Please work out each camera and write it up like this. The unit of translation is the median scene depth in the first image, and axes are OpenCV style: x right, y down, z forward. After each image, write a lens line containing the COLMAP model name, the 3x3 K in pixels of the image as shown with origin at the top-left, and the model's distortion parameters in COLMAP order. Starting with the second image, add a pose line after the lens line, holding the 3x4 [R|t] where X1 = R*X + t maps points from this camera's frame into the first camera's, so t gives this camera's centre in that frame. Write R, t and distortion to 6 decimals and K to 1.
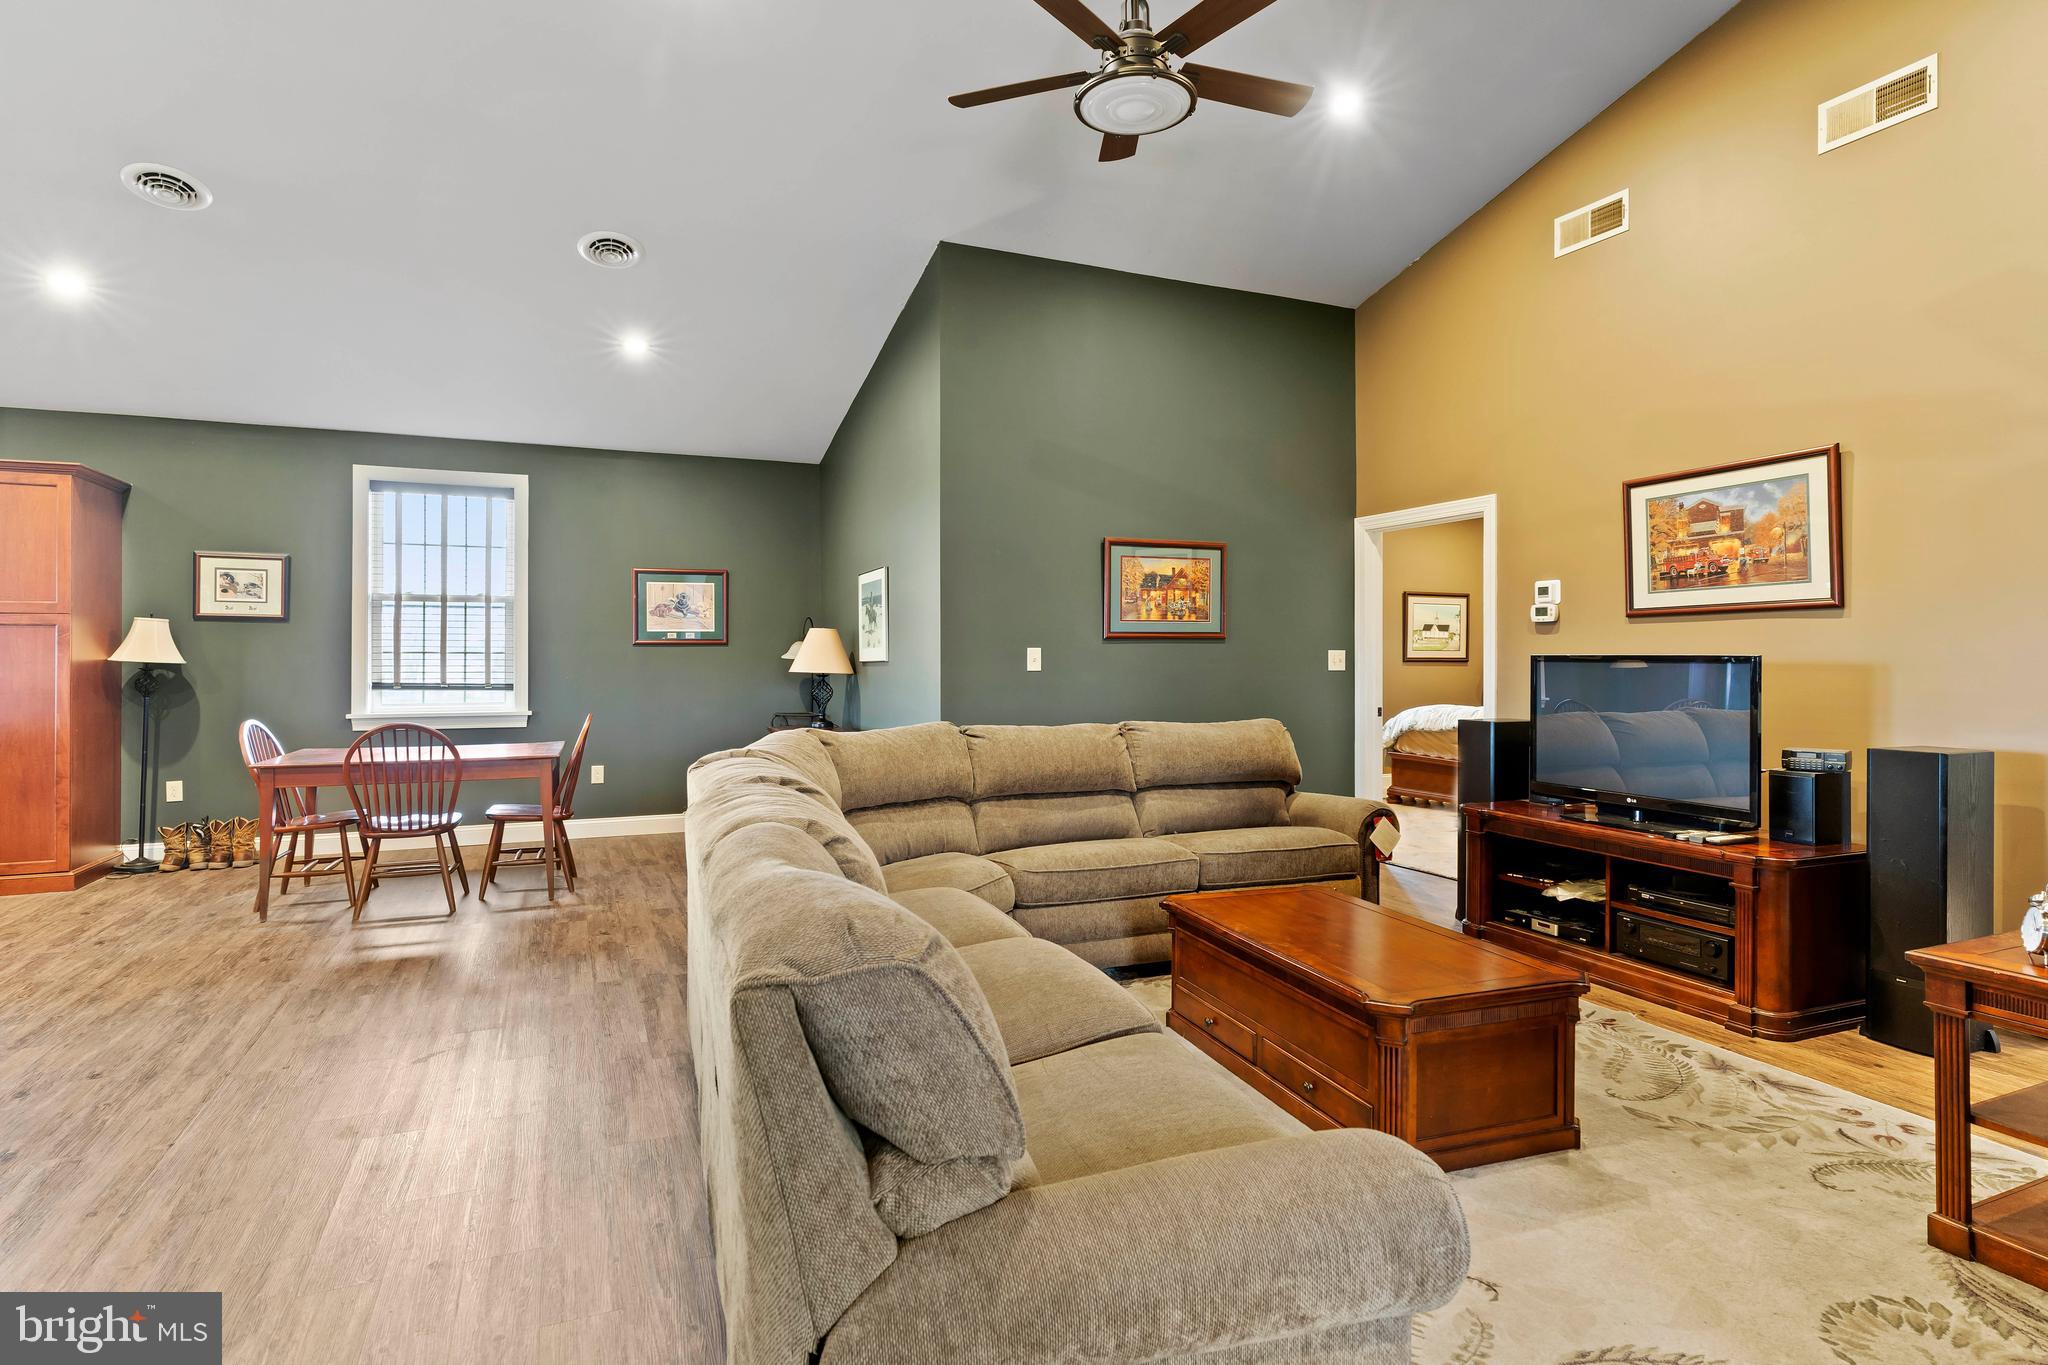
lens RADIAL K [[1071.2, 0, 1021.2], [0, 1071.2, 654.5], [0, 0, 1]] dist [0.001053, 0.002058]
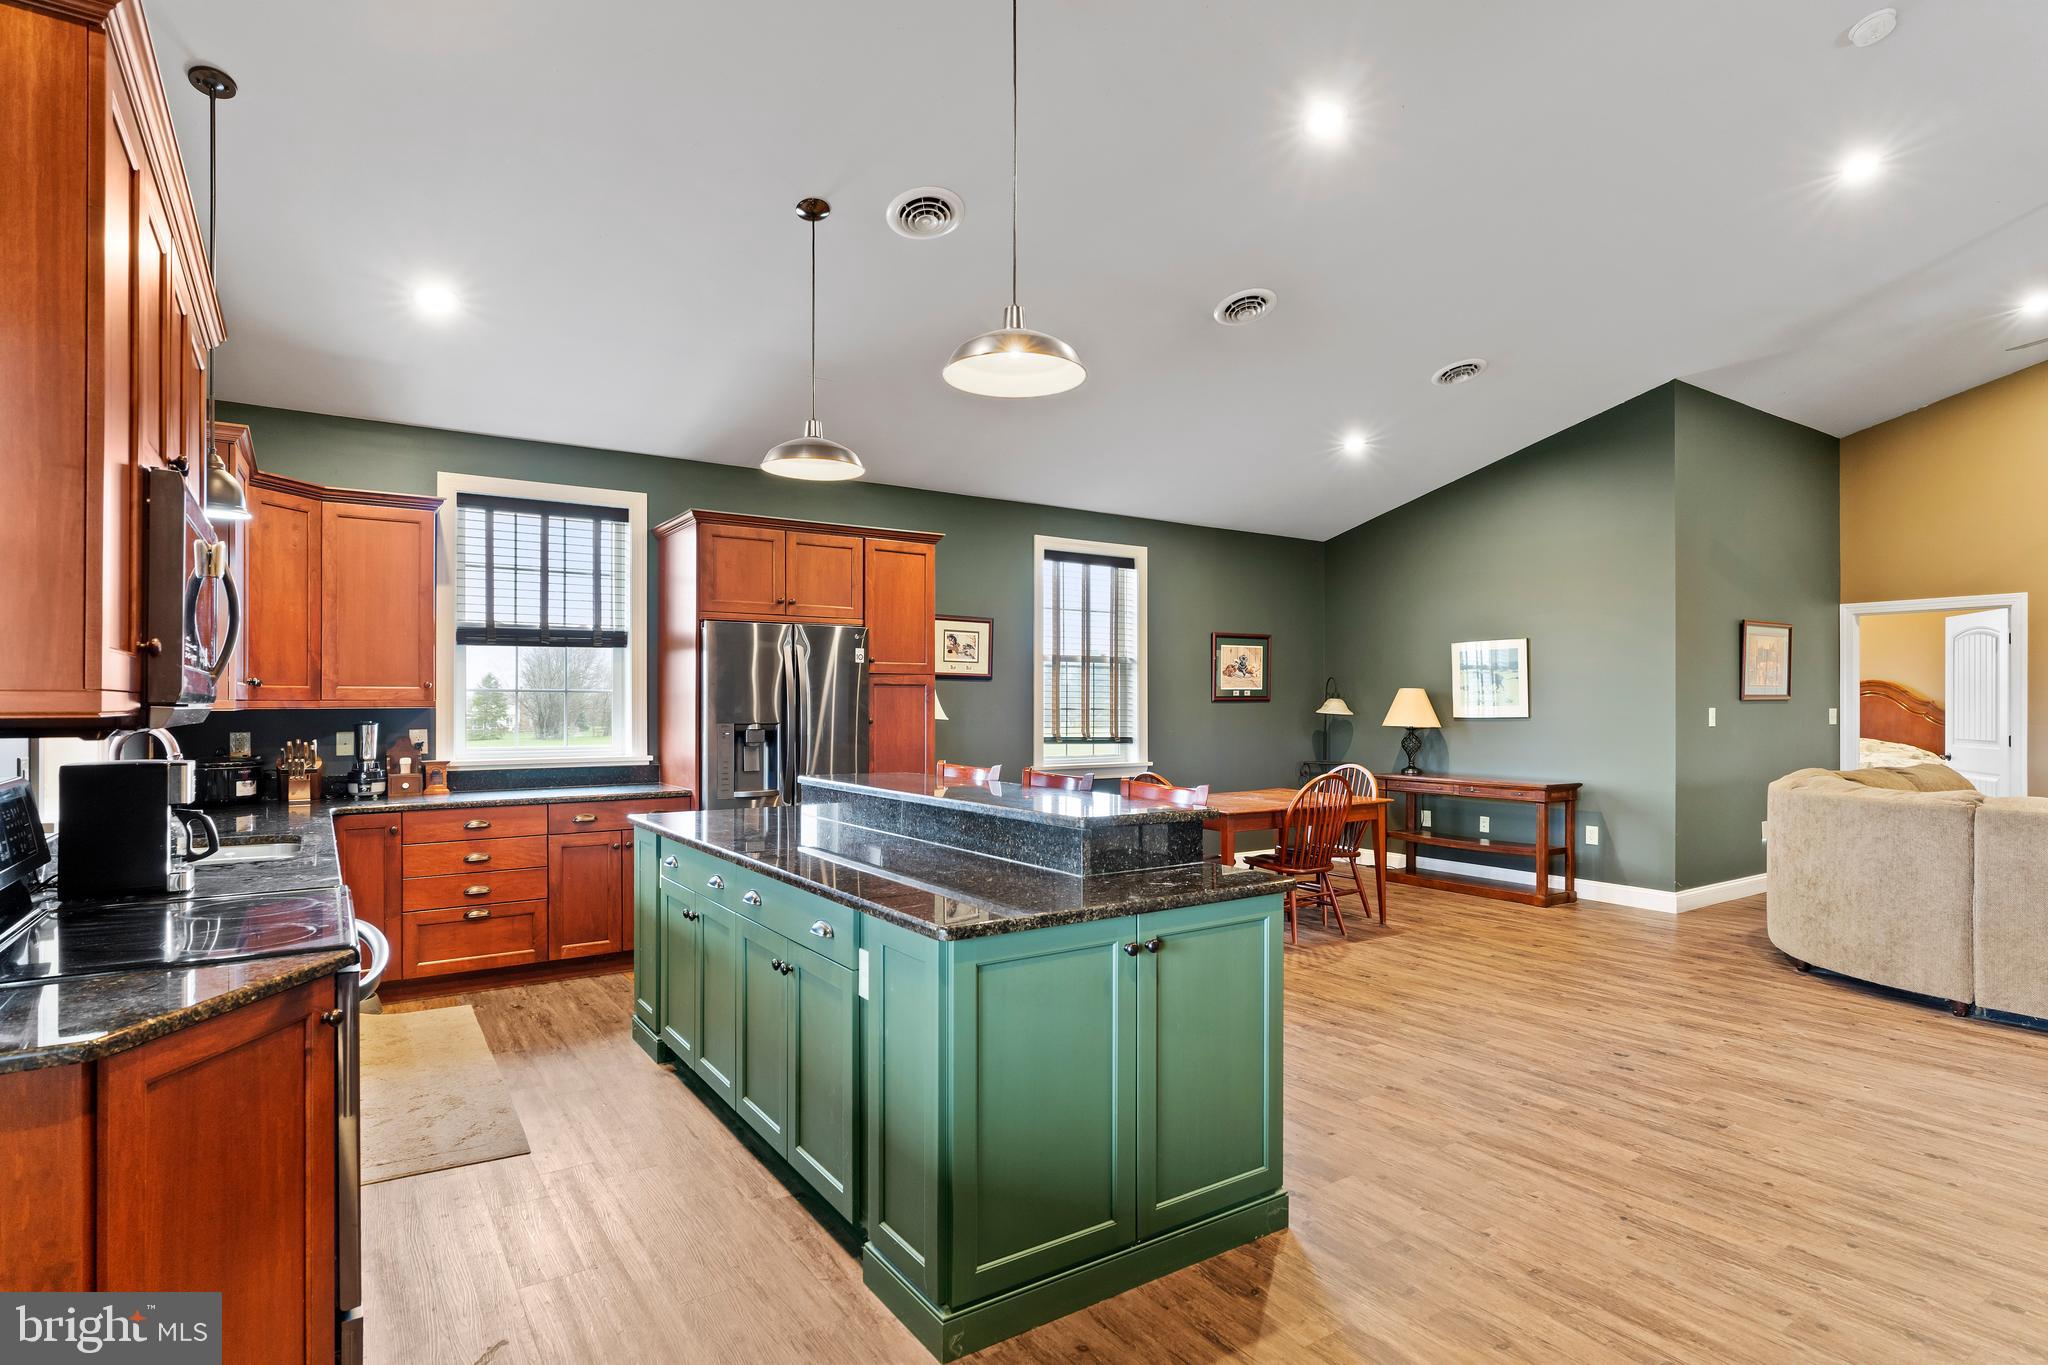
lens RADIAL K [[1053.7, 0, 1017.1], [0, 1053.7, 700.7], [0, 0, 1]] dist [-0.012870, 0.010796]
pose [[0.982429, 0.002032, 0.186626, -0.962668], [-0.002085, 0.999998, 0.000086, -0.011883], [-0.186625, -0.000474, 0.982431, -0.042566]]
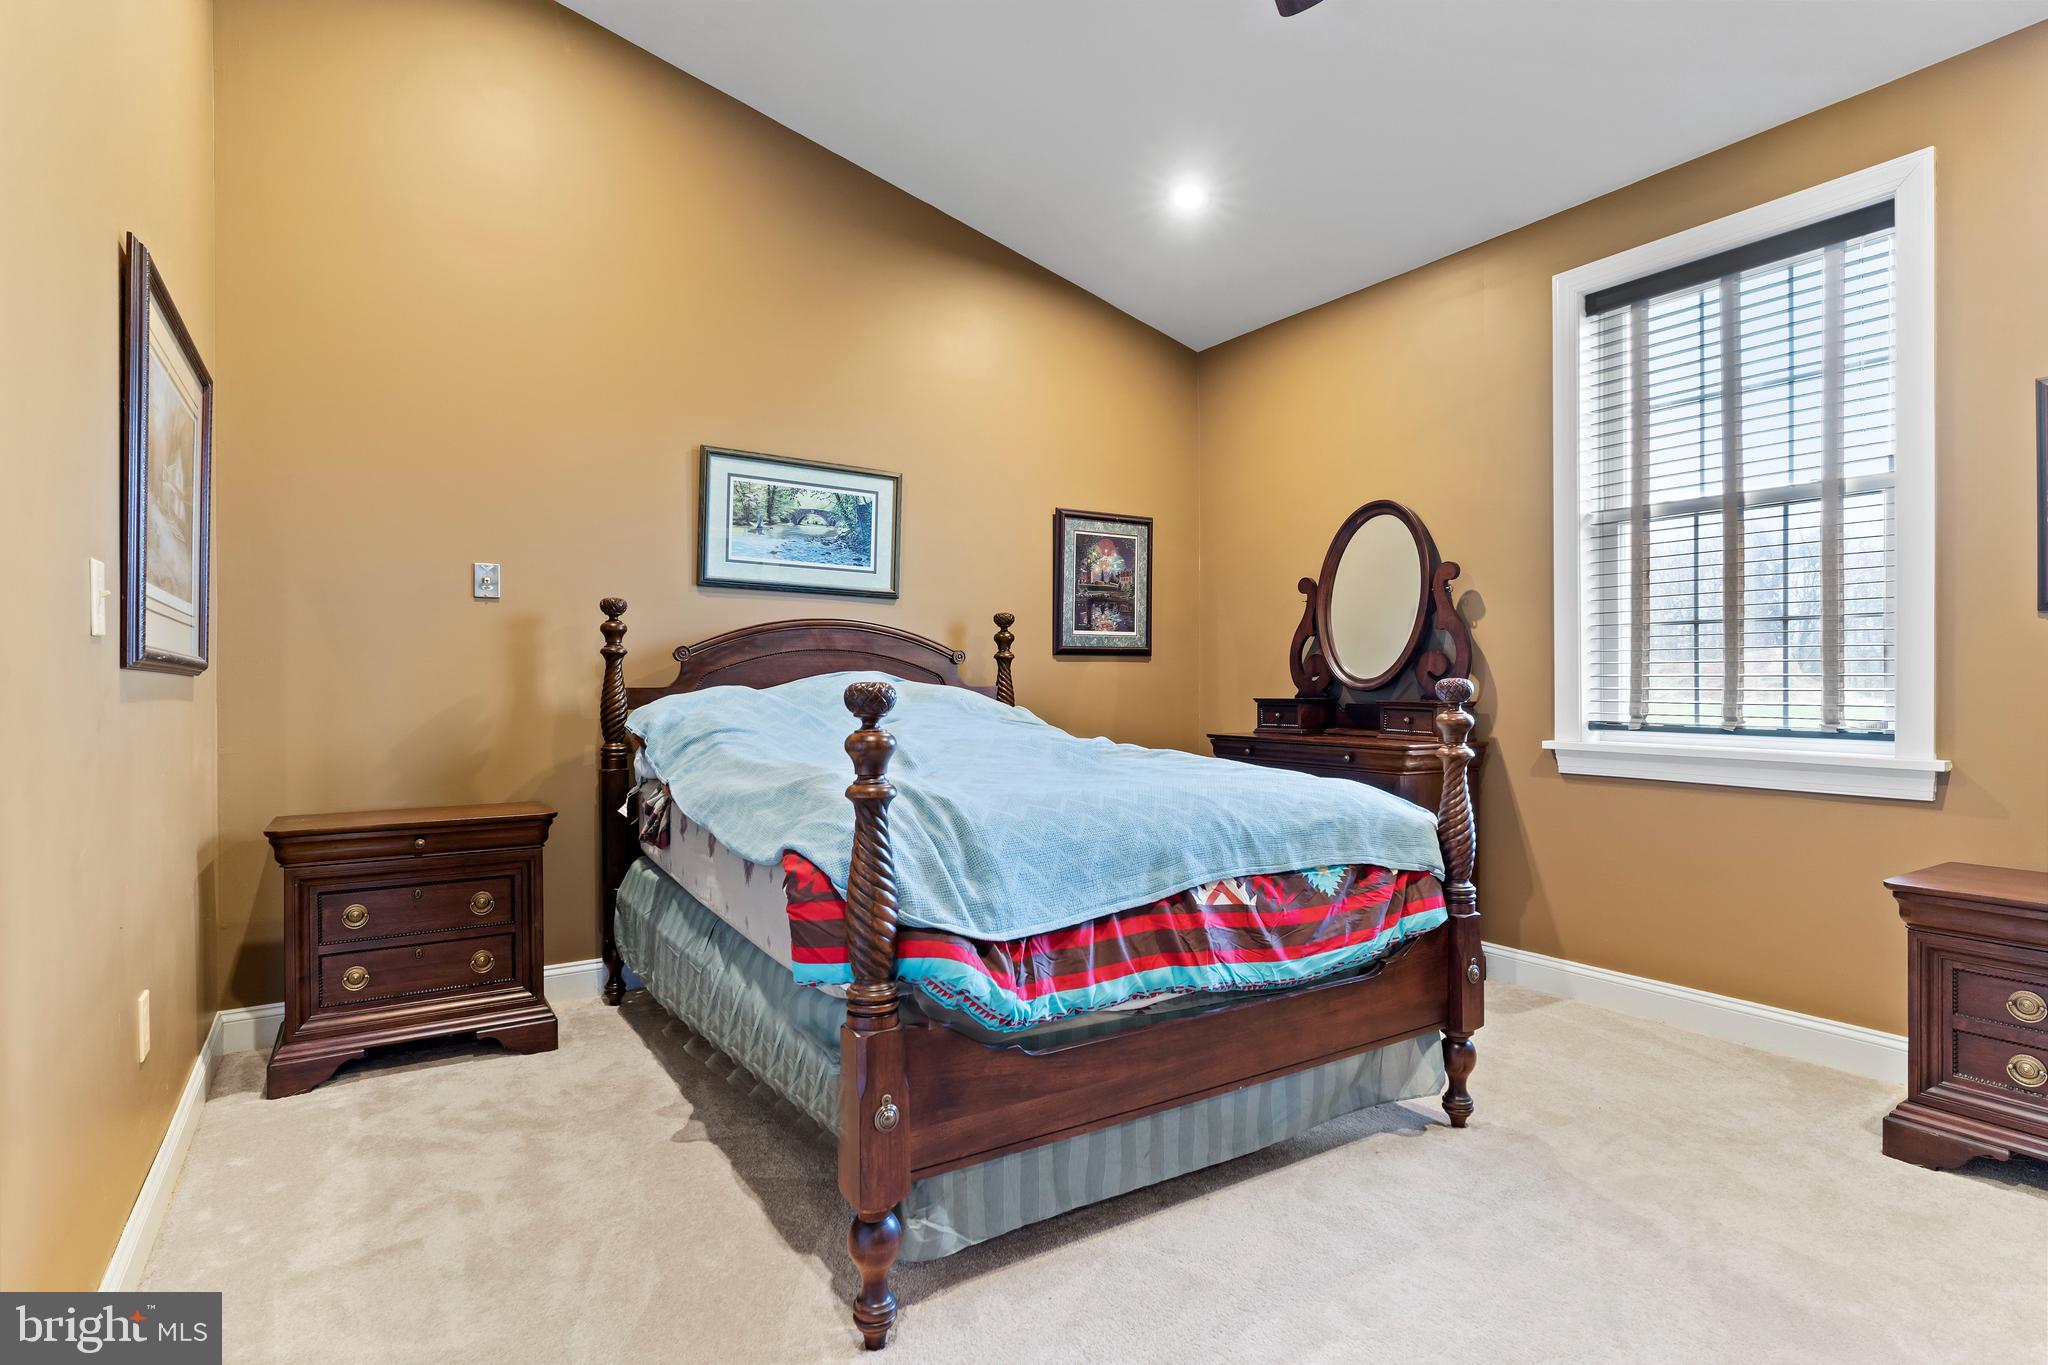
lens RADIAL K [[1053.7, 0, 1017.1], [0, 1053.7, 700.7], [0, 0, 1]] dist [-0.012870, 0.010796]
pose [[0.156054, 0.027569, -0.987364, -0.163906], [0.026506, 0.999134, 0.032086, 0.012182], [0.987393, -0.031178, 0.155188, 0.744605]]
